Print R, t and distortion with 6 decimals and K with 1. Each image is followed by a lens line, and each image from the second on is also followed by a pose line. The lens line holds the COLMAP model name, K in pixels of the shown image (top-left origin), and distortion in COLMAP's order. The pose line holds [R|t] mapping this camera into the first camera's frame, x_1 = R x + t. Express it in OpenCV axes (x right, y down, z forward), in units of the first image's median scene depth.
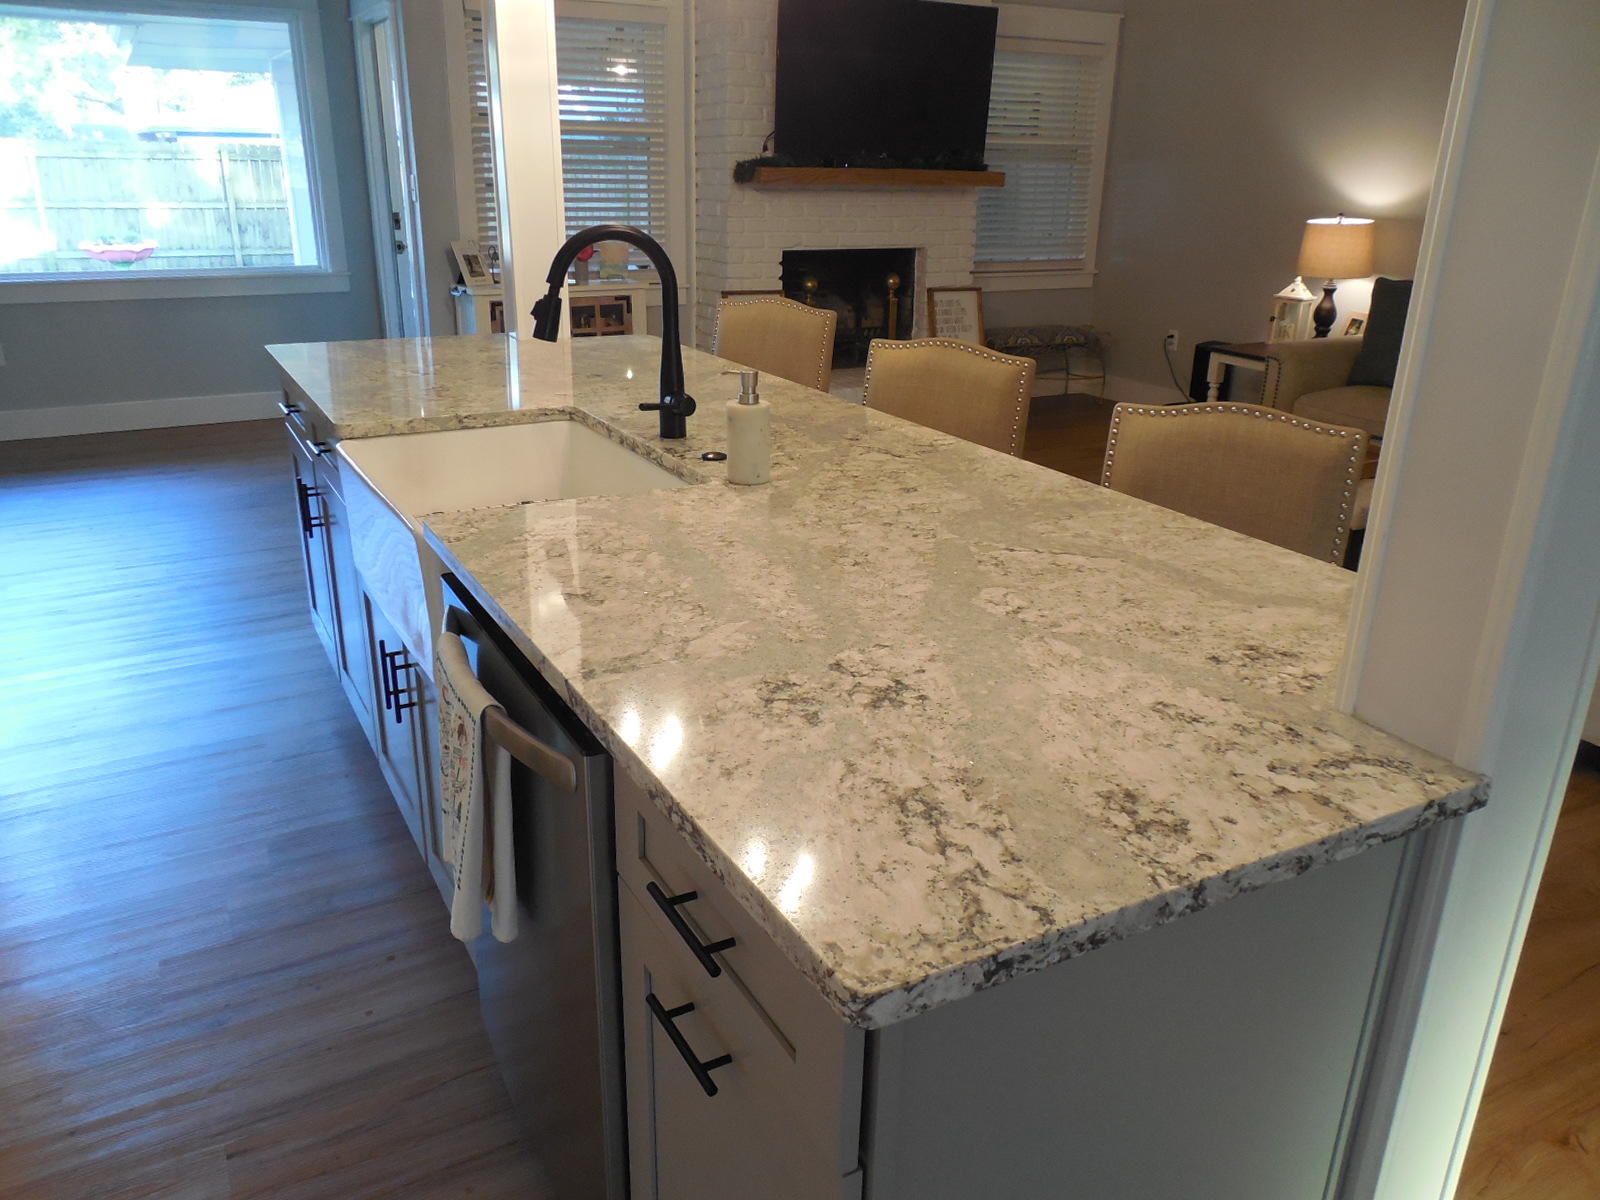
lens RADIAL K [[1206.9, 0, 795.9], [0, 1206.9, 597.8], [0, 0, 1]] dist [0.002766, 0.000648]
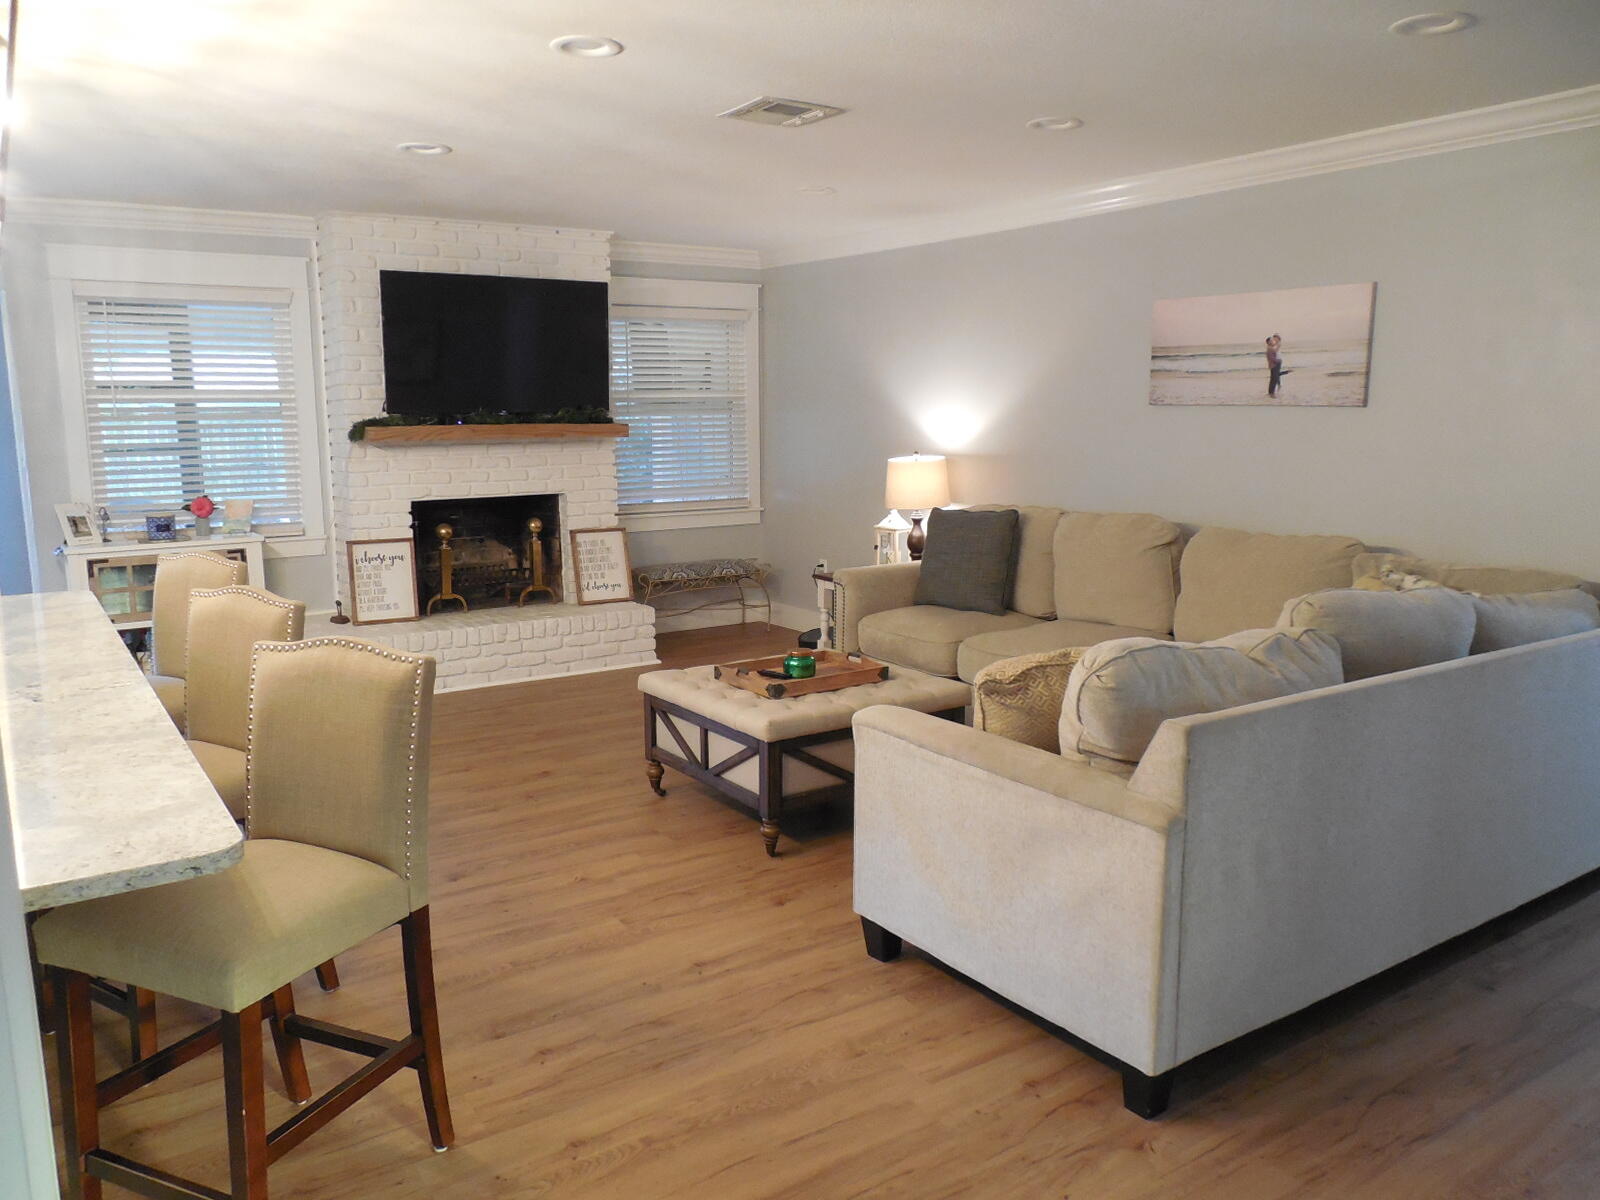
lens RADIAL K [[1203.2, 0, 800.0], [0, 1203.2, 600.0], [0, 0, 1]] dist [-0.004942, 0.008436]
pose [[0.995810, -0.040259, 0.082110, 0.260591], [0.055007, 0.980984, -0.186129, 0.012045], [-0.073056, 0.189866, 0.979088, -0.039481]]
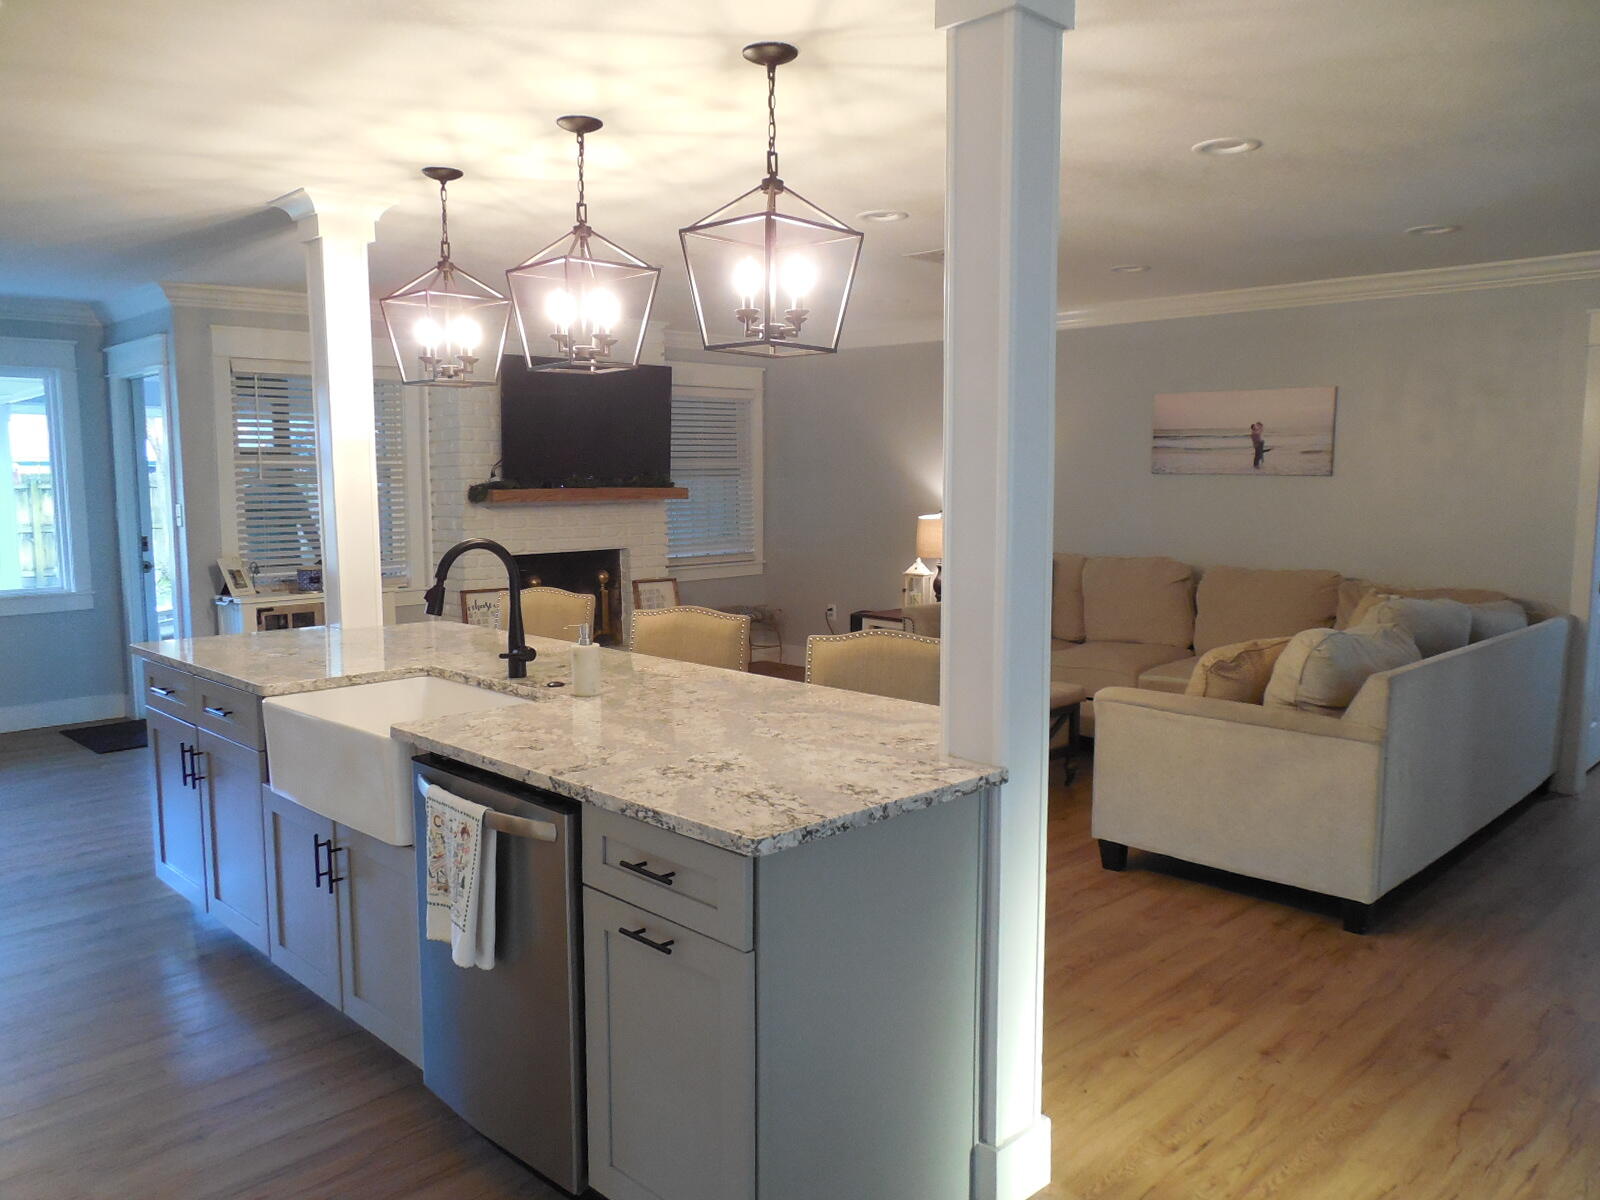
lens RADIAL K [[1206.9, 0, 795.9], [0, 1206.9, 597.8], [0, 0, 1]] dist [0.002766, 0.000648]
pose [[0.962234, -0.050385, 0.267522, -0.066654], [0.112934, 0.968051, -0.223884, 0.055822], [-0.247694, 0.245641, 0.937181, -0.190297]]
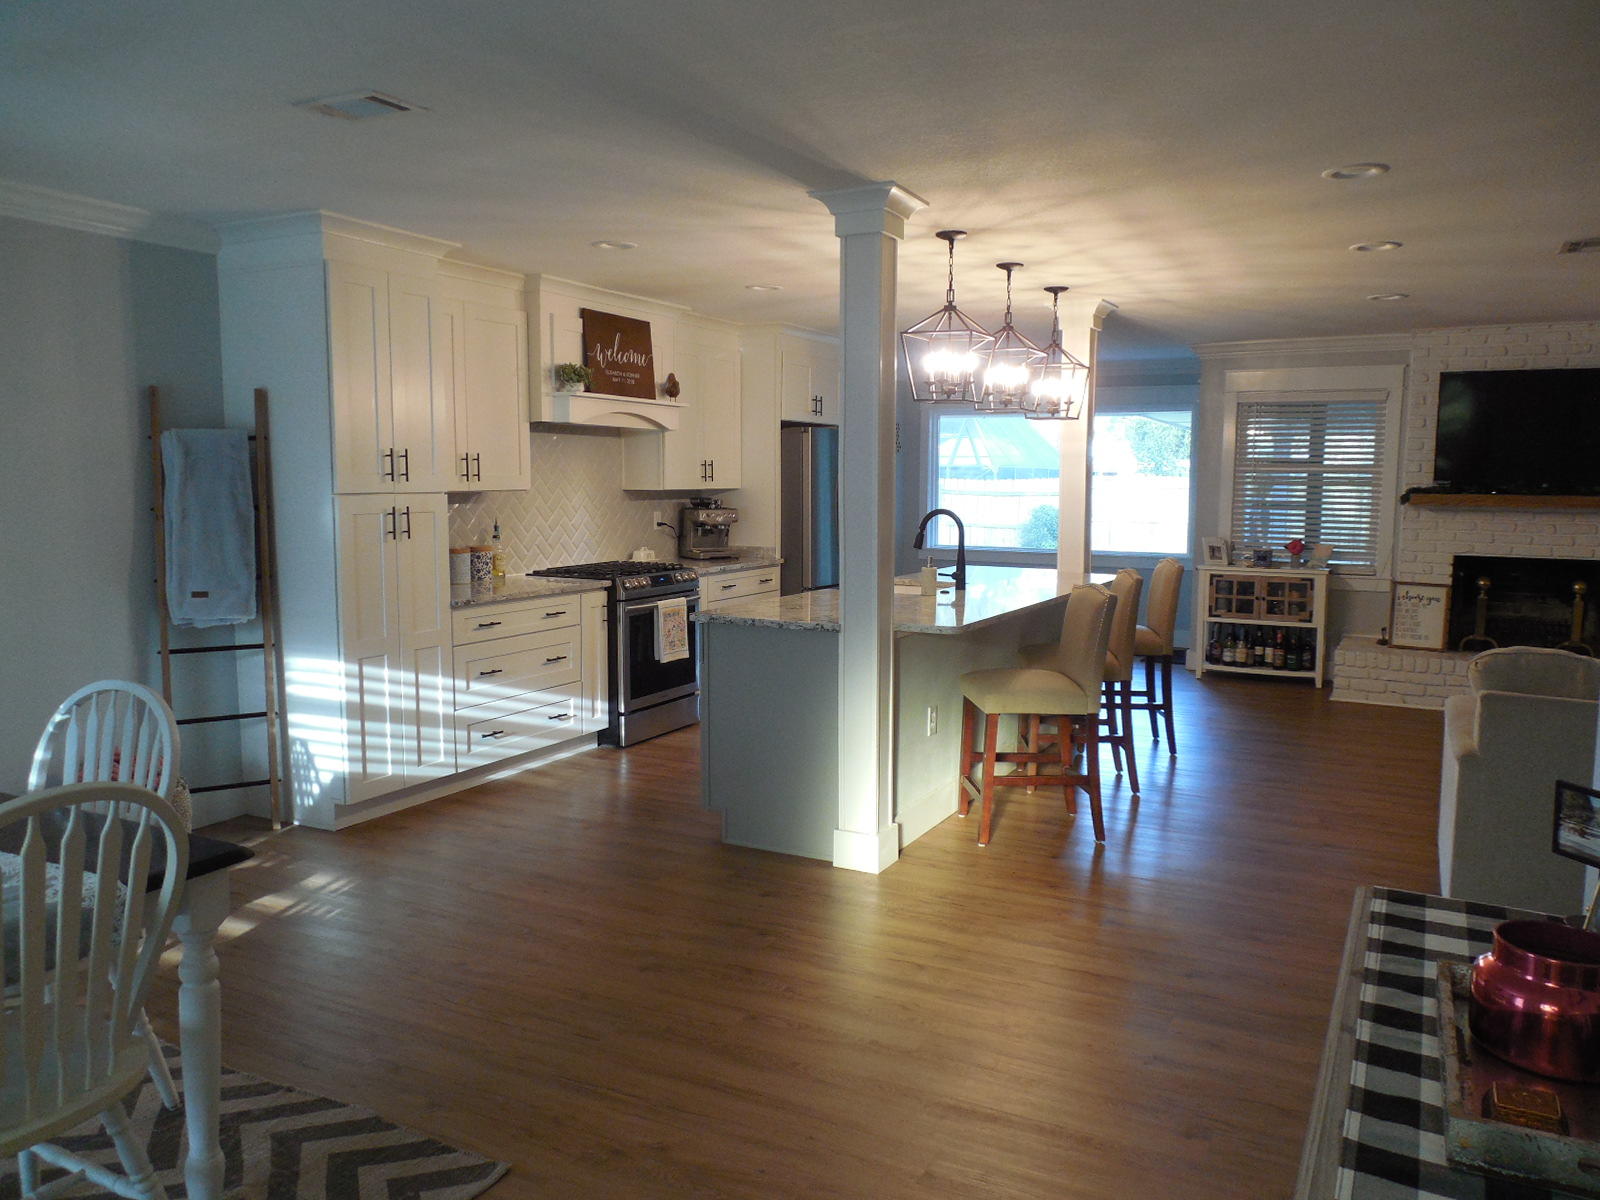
lens RADIAL K [[1203.2, 0, 800.0], [0, 1203.2, 600.0], [0, 0, 1]] dist [-0.004942, 0.008436]
pose [[0.554467, 0.075032, -0.828816, 0.735377], [-0.284890, 0.952866, -0.104326, 0.100431], [0.781923, 0.293967, 0.549709, -0.262928]]
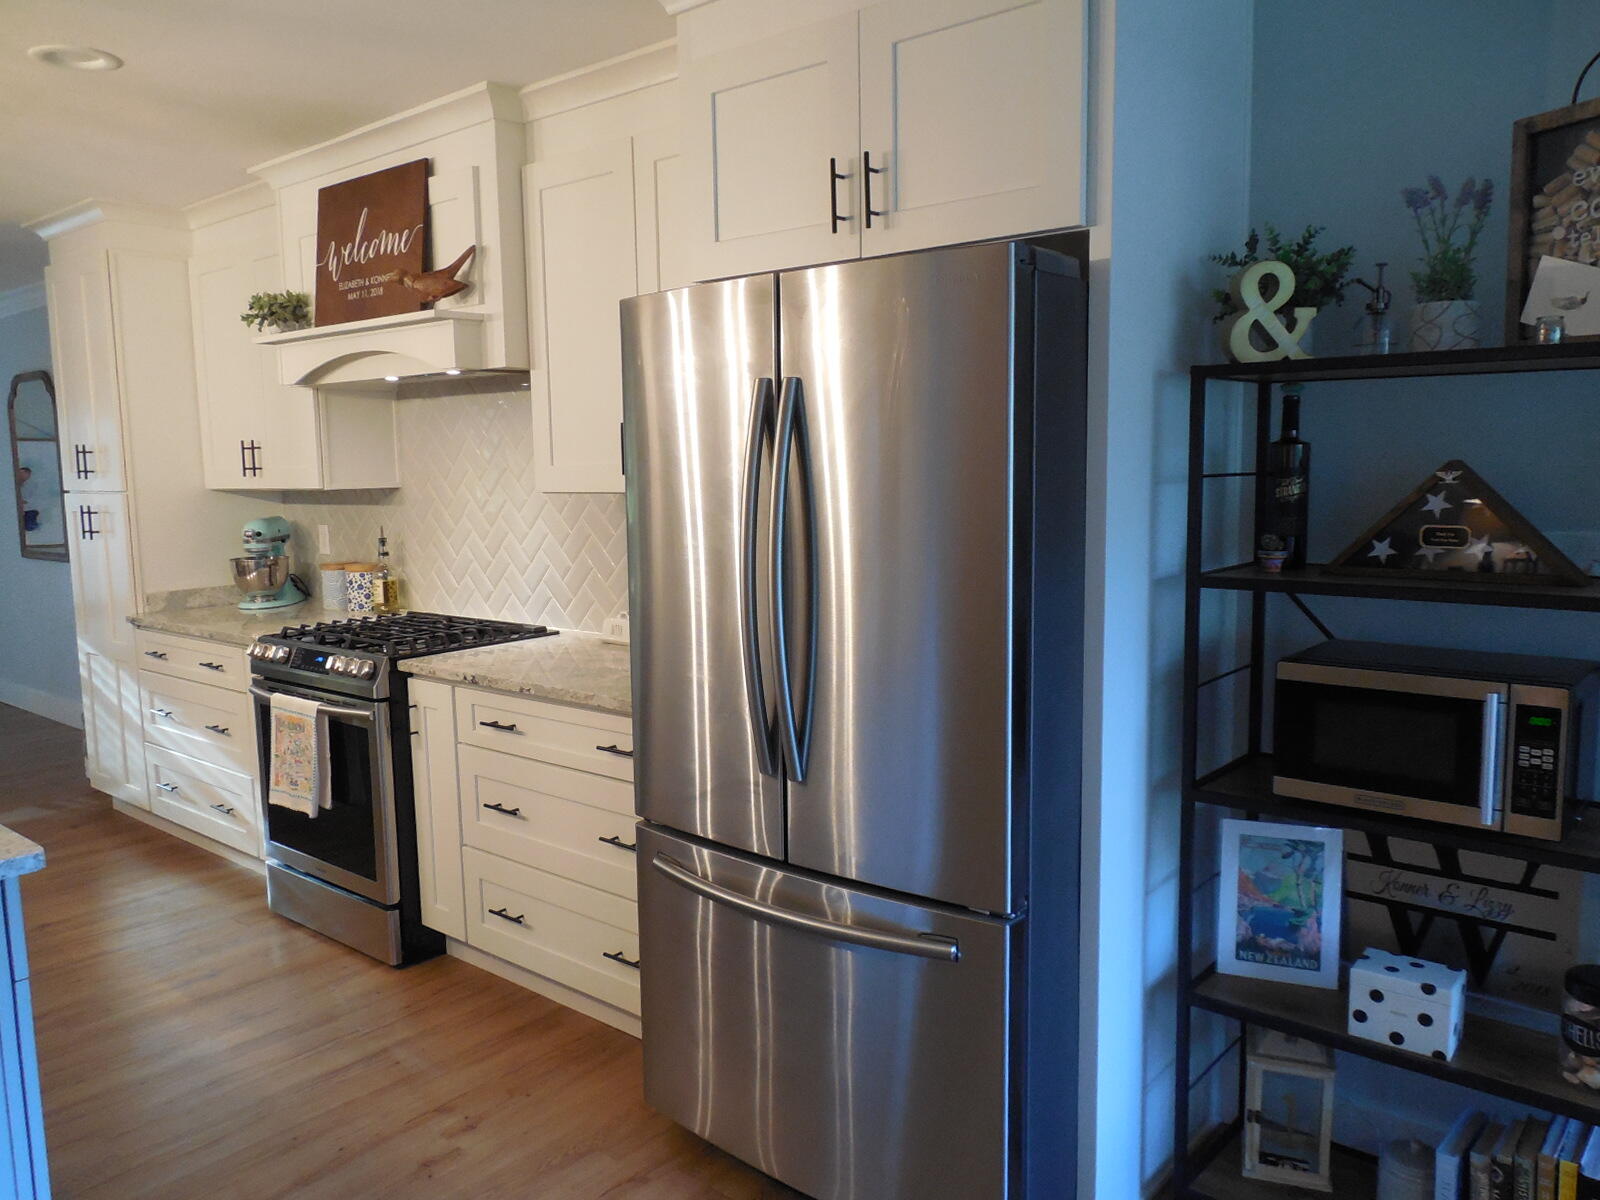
lens RADIAL K [[1206.9, 0, 795.9], [0, 1206.9, 597.8], [0, 0, 1]] dist [0.002766, 0.000648]
pose [[-0.935799, 0.045251, -0.349618, -0.331970], [-0.115569, 0.897546, 0.425506, -0.333709], [0.333052, 0.438593, -0.834693, 0.877102]]
